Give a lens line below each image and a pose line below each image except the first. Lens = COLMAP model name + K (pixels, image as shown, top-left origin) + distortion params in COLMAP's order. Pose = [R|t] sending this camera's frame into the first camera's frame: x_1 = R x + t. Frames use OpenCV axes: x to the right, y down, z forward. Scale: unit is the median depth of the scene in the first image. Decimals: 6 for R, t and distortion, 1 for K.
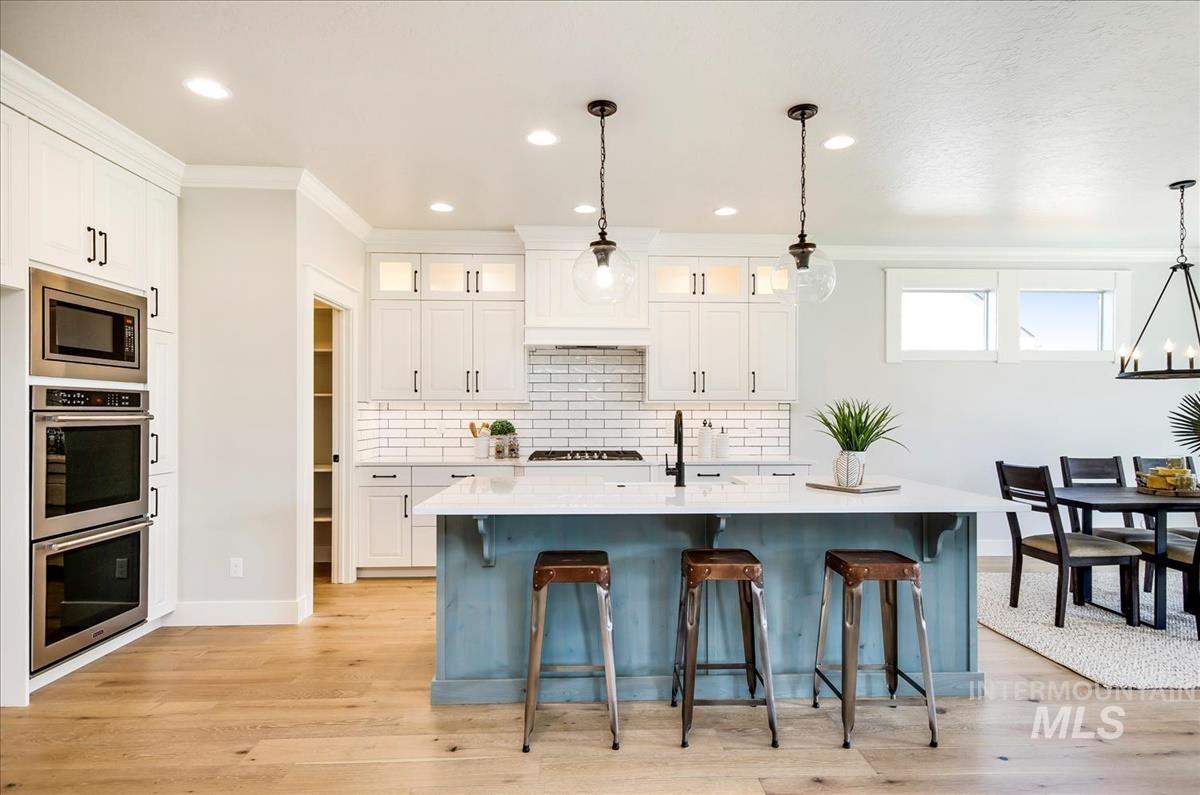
lens RADIAL K [[628.9, 0, 603.5], [0, 628.9, 414.5], [0, 0, 1]] dist [0.004957, 0.000809]
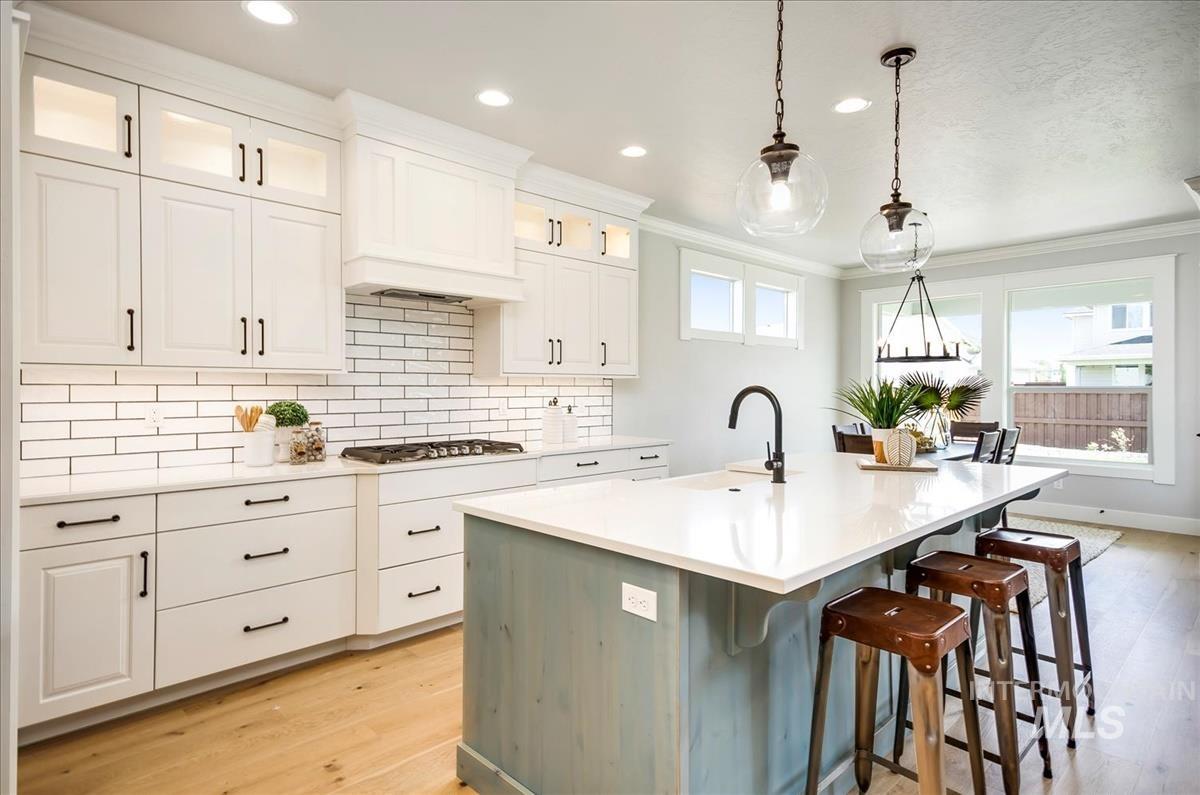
lens RADIAL K [[633.8, 0, 599.8], [0, 633.8, 387.4], [0, 0, 1]] dist [0.029856, 0.000769]
pose [[0.749102, 0.000767, 0.662454, -0.458458], [0.001649, 0.999994, -0.003023, -0.003219], [-0.662453, 0.003357, 0.749096, 0.436582]]
